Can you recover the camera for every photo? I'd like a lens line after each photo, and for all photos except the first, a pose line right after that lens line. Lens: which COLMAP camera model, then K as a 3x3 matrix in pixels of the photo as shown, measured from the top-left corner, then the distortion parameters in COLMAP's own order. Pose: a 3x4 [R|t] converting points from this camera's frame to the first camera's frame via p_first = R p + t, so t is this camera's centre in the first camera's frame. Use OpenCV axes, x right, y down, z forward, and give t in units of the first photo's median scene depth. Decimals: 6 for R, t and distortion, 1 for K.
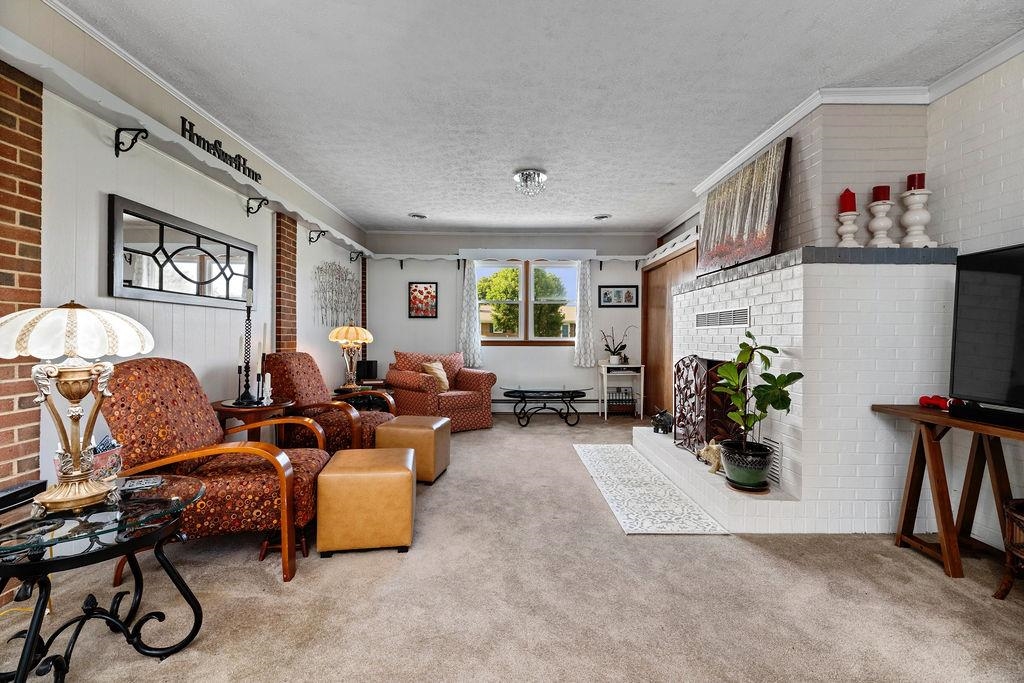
lens RADIAL K [[465.3, 0, 512.0], [0, 465.3, 341.5], [0, 0, 1]] dist [0.002957, 0.000617]
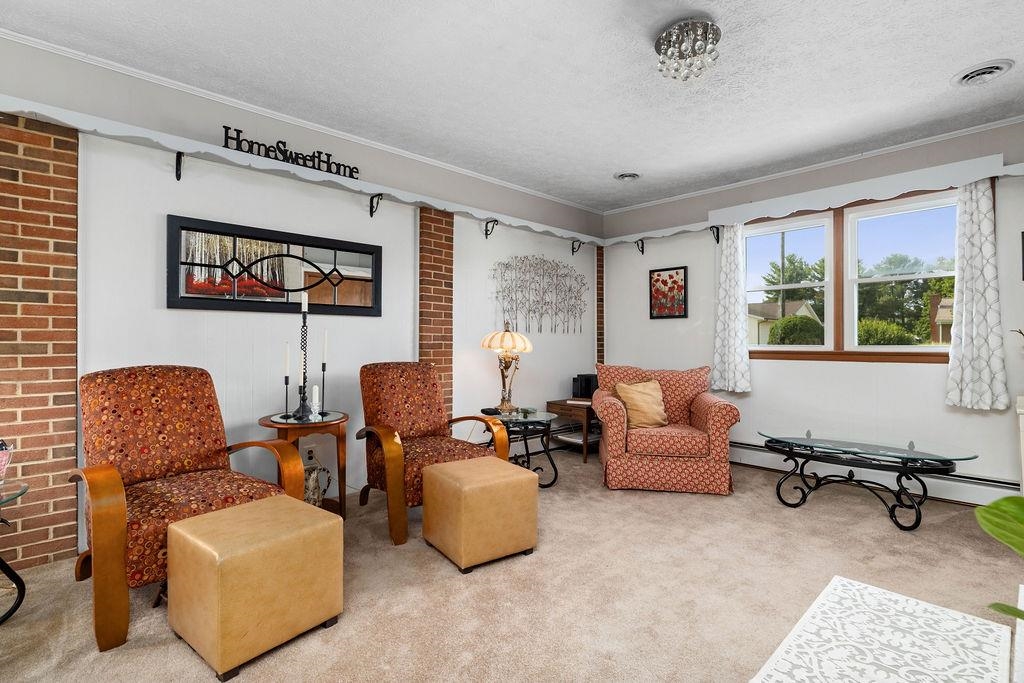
lens RADIAL K [[497.1, 0, 512.0], [0, 497.1, 341.5], [0, 0, 1]] dist [0.001202, -0.000265]
pose [[0.675615, -0.006453, -0.737226, 0.307777], [-0.006083, 0.999879, -0.014327, -0.003426], [0.737229, 0.014164, 0.675494, 0.452149]]
